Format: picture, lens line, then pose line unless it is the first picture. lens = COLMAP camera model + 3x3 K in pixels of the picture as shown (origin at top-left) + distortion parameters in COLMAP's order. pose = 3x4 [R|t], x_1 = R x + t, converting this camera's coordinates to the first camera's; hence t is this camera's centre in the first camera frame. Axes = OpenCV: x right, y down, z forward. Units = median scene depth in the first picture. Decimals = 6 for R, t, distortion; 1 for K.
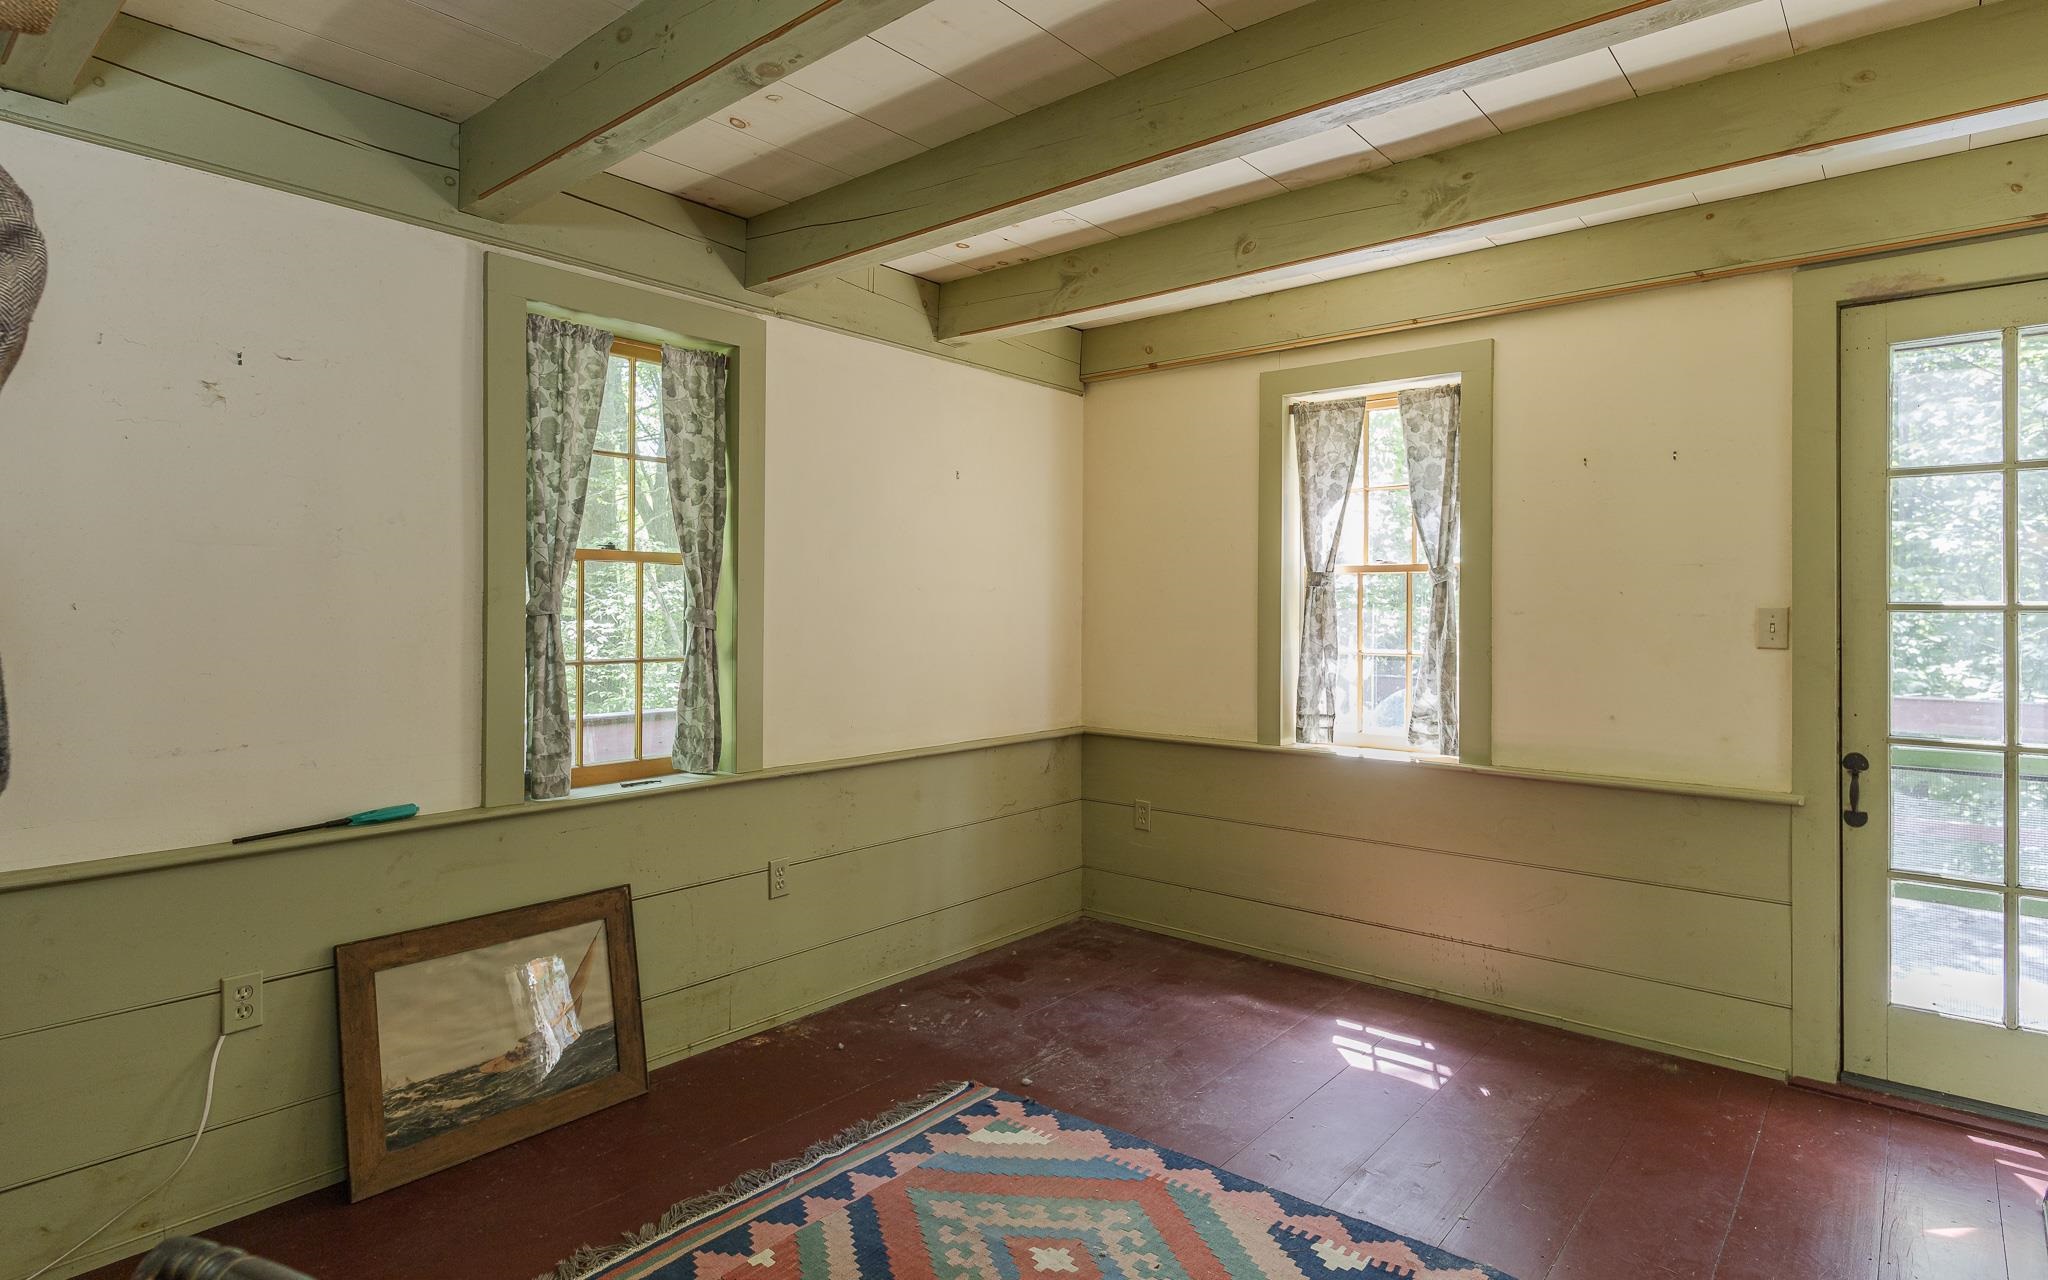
lens RADIAL K [[1072.6, 0, 1020.5], [0, 1072.6, 626.0], [0, 0, 1]] dist [0.000652, -0.000411]
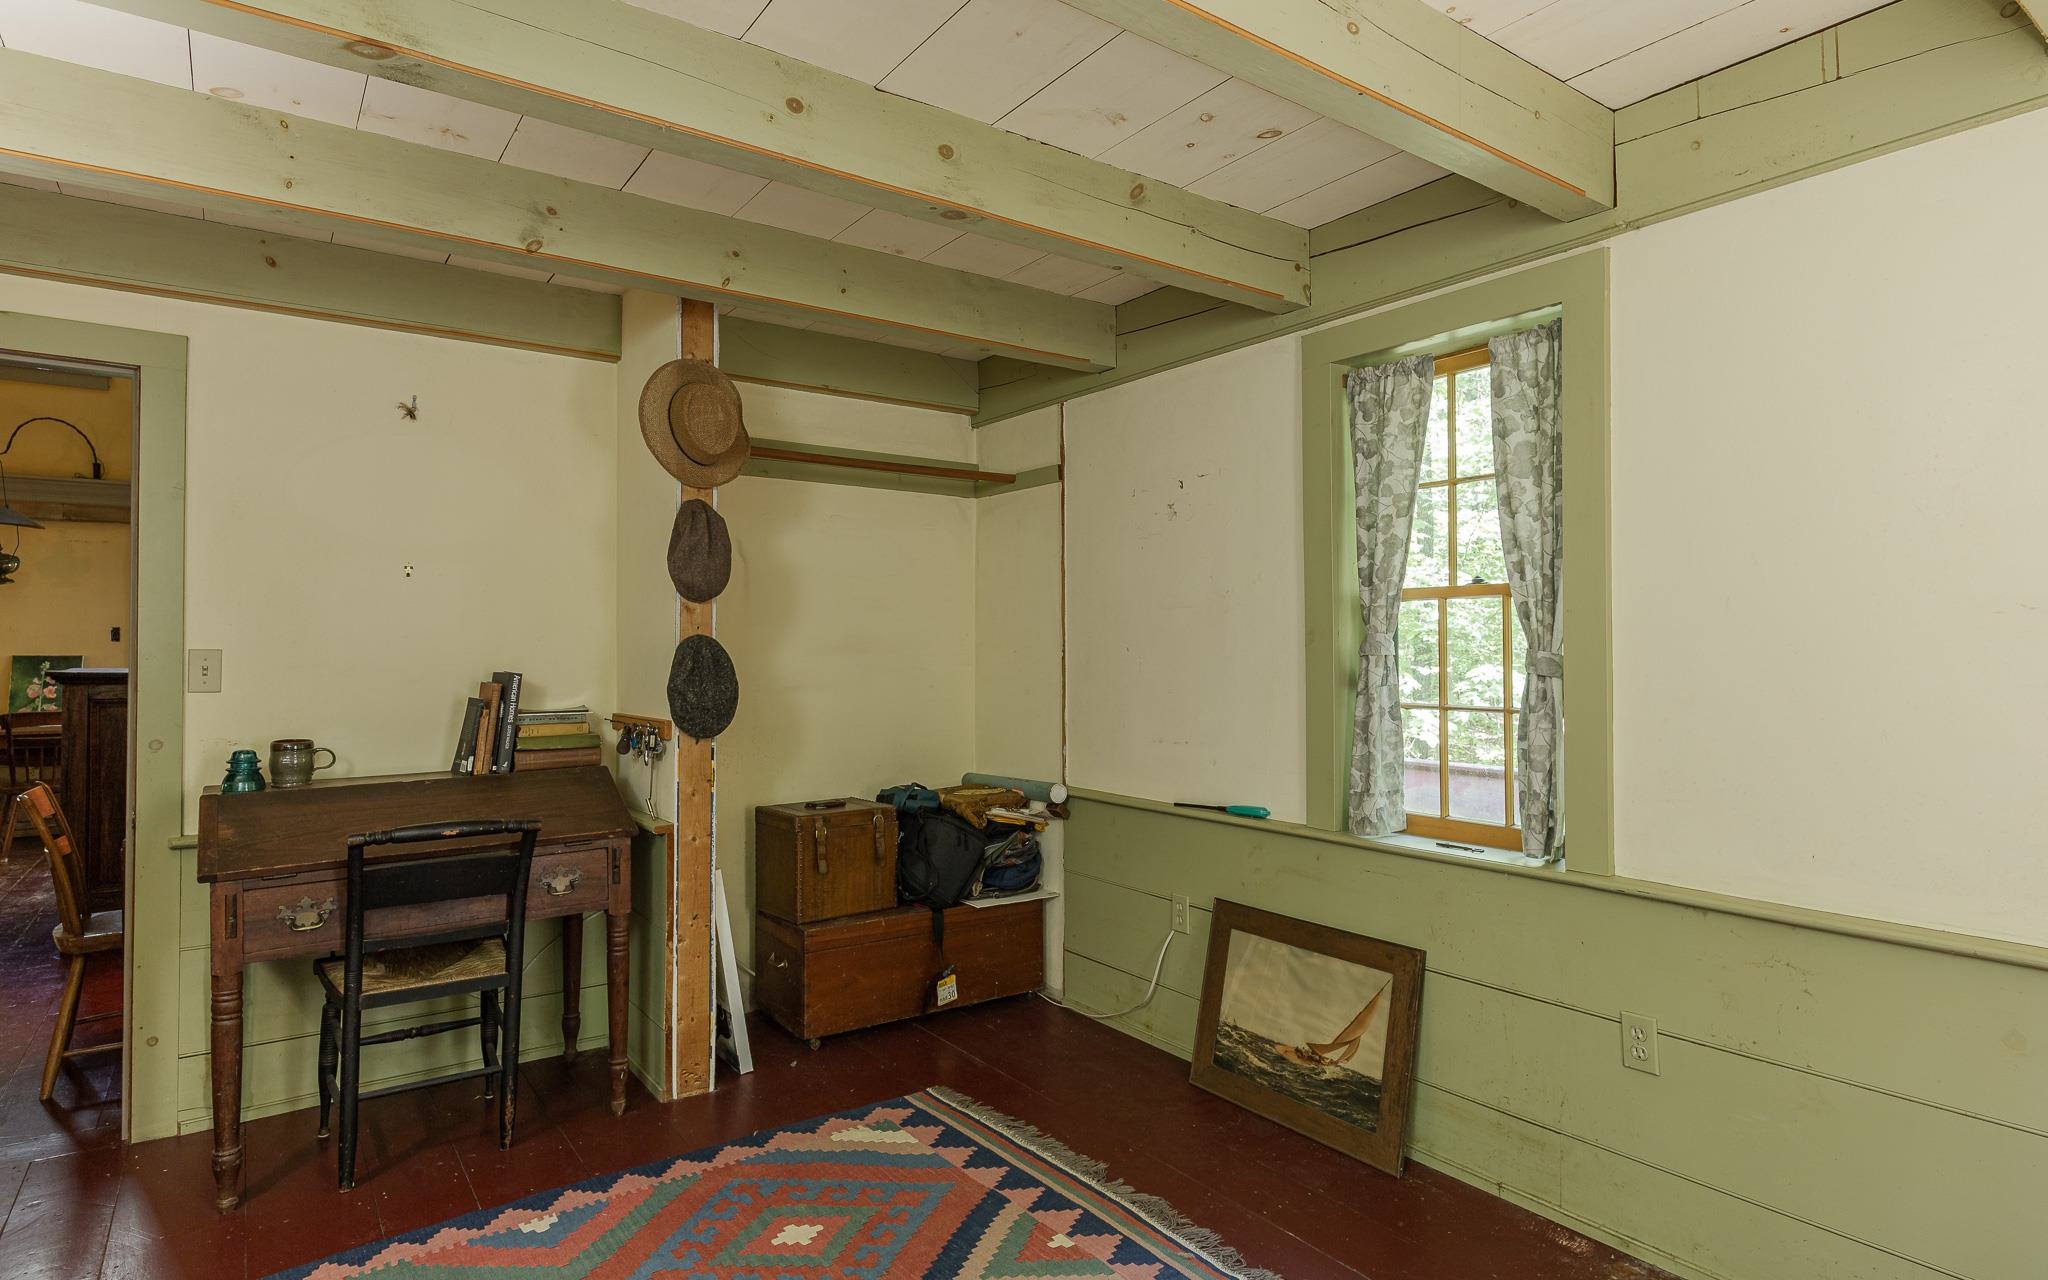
lens RADIAL K [[1099.0, 0, 1027.0], [0, 1099.0, 646.7], [0, 0, 1]] dist [0.000392, 0.000067]
pose [[-0.244295, -0.001205, -0.969700, 0.639069], [-0.013558, 0.999906, 0.002173, -0.016740], [0.969606, 0.013679, -0.244289, 0.913393]]
